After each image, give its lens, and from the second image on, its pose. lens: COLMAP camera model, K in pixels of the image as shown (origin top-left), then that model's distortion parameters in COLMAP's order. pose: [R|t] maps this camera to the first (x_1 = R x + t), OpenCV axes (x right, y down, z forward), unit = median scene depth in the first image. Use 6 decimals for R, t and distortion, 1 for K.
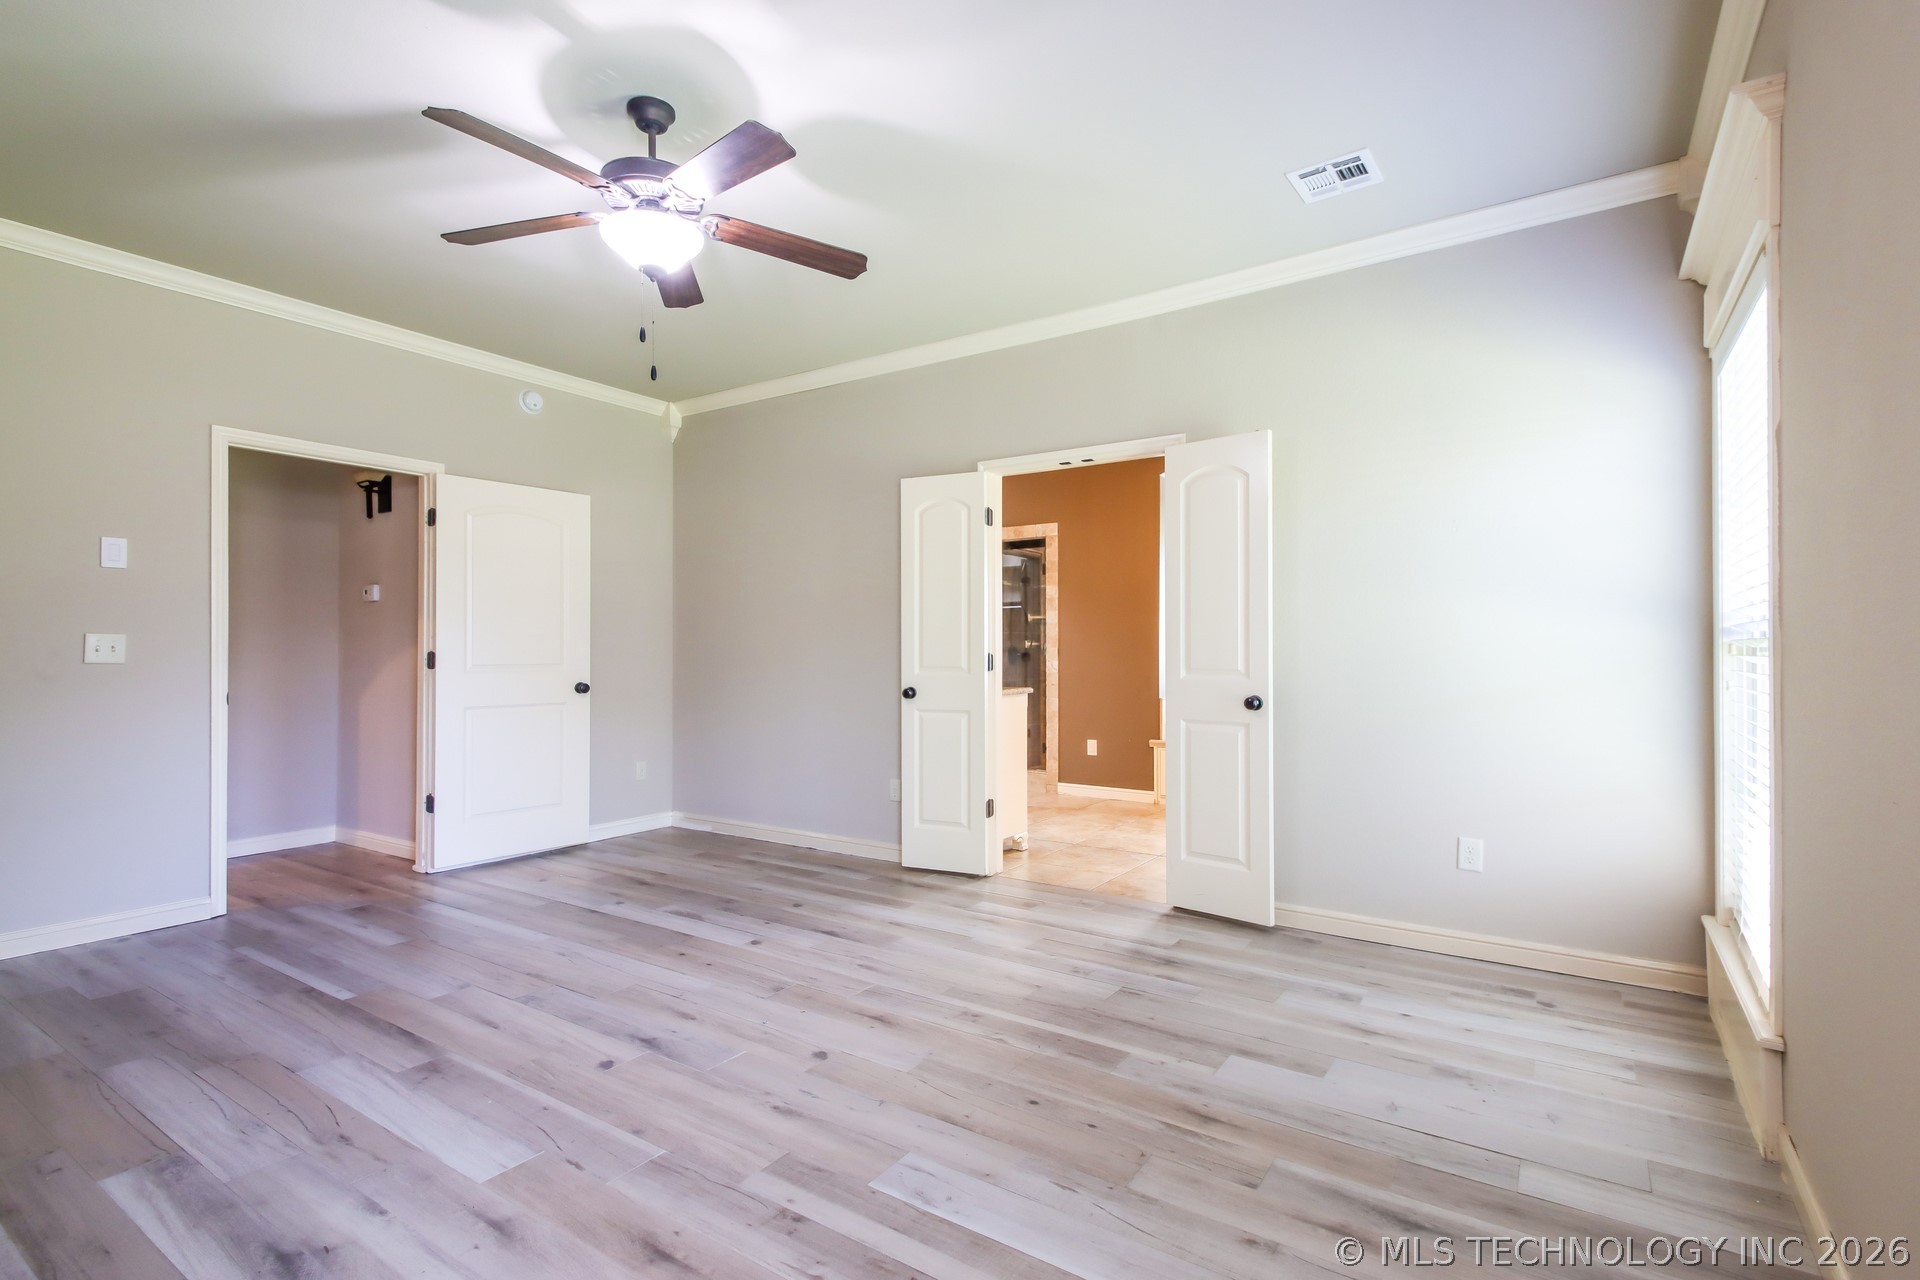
lens RADIAL K [[890.1, 0, 959.2], [0, 890.1, 644.1], [0, 0, 1]] dist [0.034507, -0.014558]
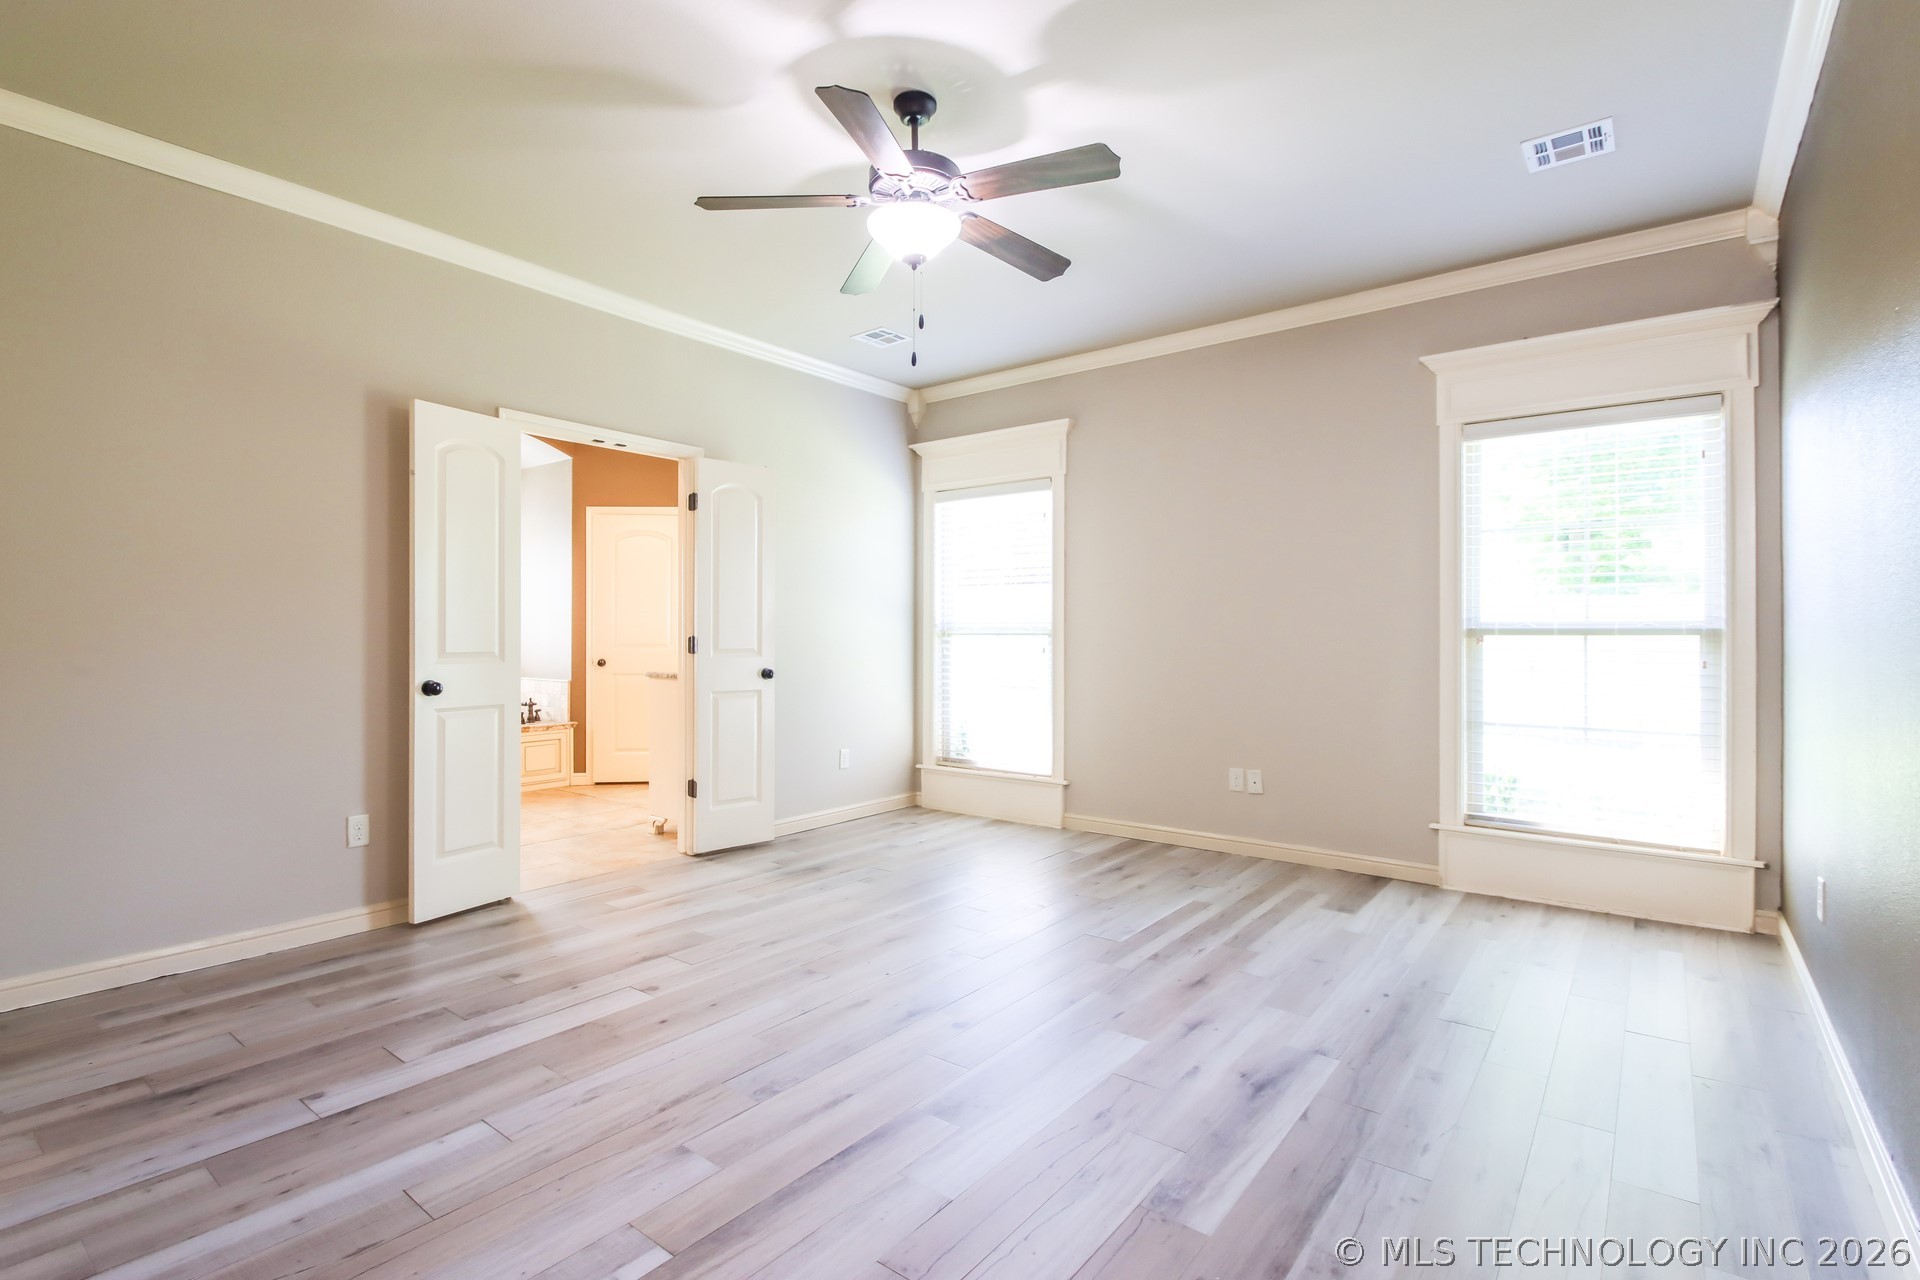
lens RADIAL K [[890.1, 0, 959.2], [0, 890.1, 644.1], [0, 0, 1]] dist [0.034507, -0.014558]
pose [[0.071147, -0.004481, 0.997456, -1.047410], [-0.011356, 0.999921, 0.005302, 0.011195], [-0.997401, -0.011704, 0.071090, 0.678544]]
